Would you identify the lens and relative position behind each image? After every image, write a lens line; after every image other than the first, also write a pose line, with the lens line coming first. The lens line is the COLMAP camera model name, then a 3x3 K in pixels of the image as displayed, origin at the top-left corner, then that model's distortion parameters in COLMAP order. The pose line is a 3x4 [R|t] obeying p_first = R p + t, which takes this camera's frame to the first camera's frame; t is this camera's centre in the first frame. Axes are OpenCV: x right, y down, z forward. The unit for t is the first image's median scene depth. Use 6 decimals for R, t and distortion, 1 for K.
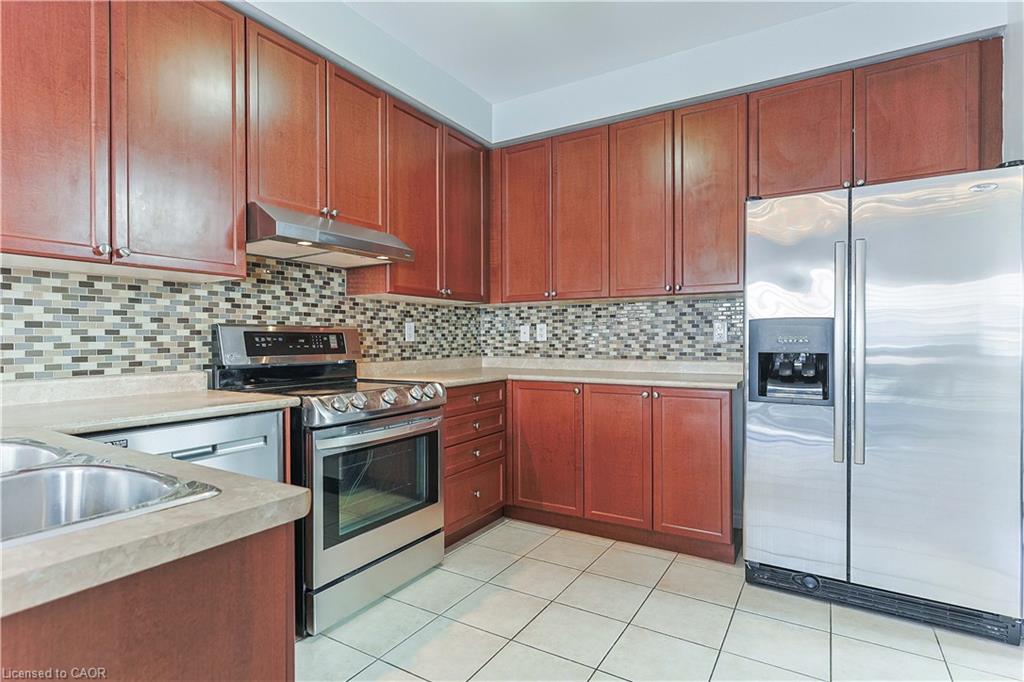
lens RADIAL K [[515.7, 0, 516.2], [0, 515.7, 341.9], [0, 0, 1]] dist [0.000335, 0.000465]
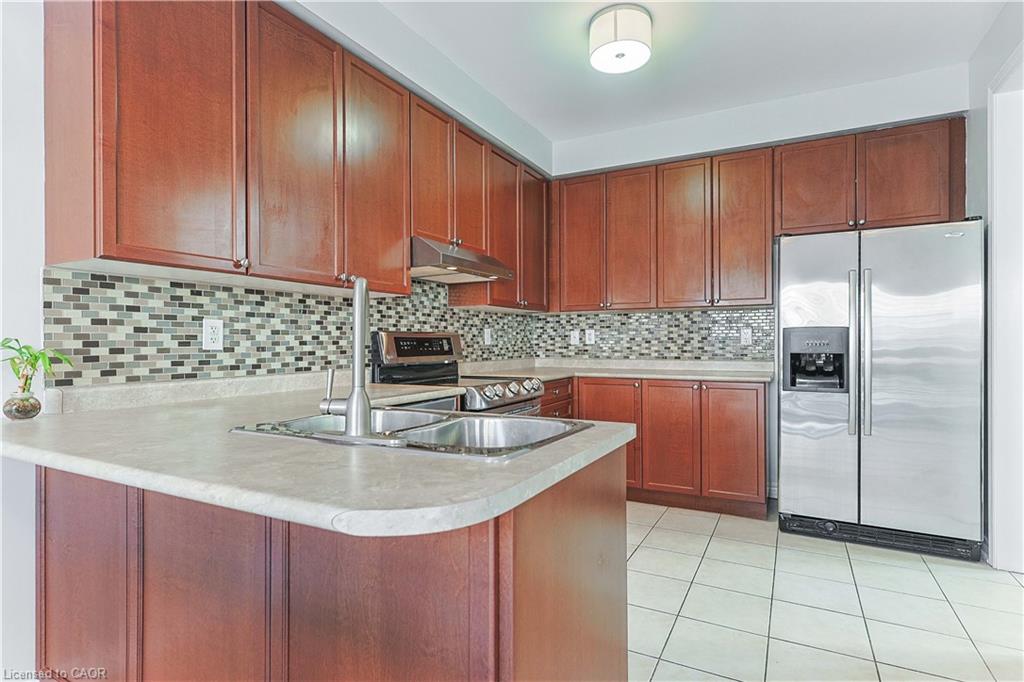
lens RADIAL K [[523.3, 0, 521.1], [0, 523.3, 343.4], [0, 0, 1]] dist [-0.001132, -0.000361]
pose [[0.998030, -0.000680, 0.062727, -0.252077], [0.000828, 0.999997, -0.002323, -0.001166], [-0.062725, 0.002371, 0.998028, -0.240179]]
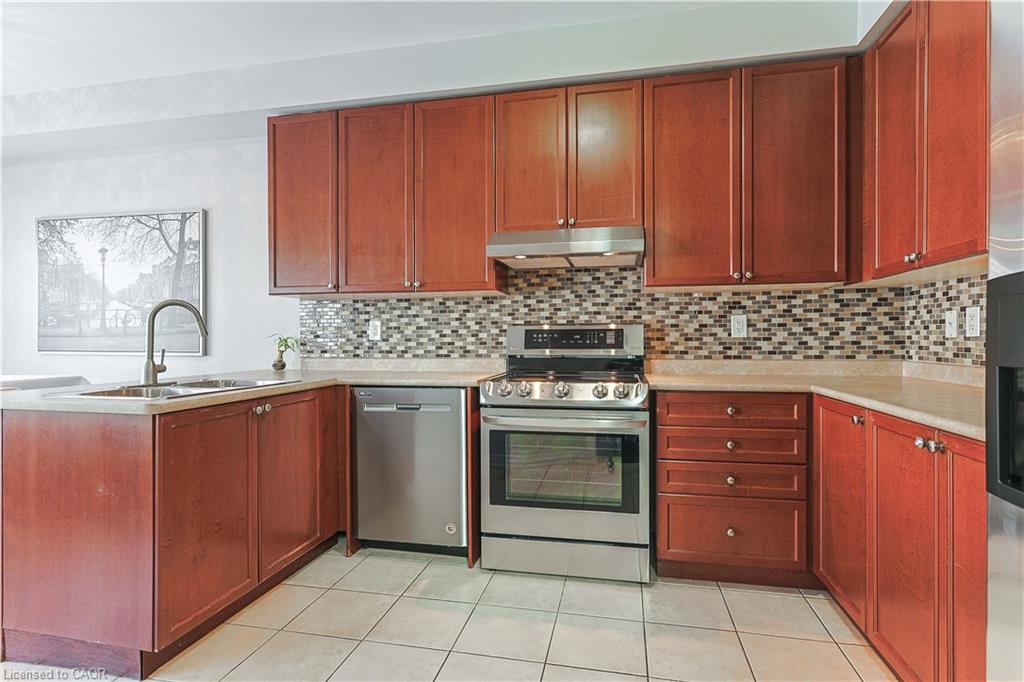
lens RADIAL K [[523.3, 0, 521.1], [0, 523.3, 343.4], [0, 0, 1]] dist [-0.001132, -0.000361]
pose [[0.336070, 0.008542, -0.941798, 0.596375], [-0.002218, 0.999963, 0.008278, 0.003204], [0.941834, -0.000693, 0.336077, 0.460142]]
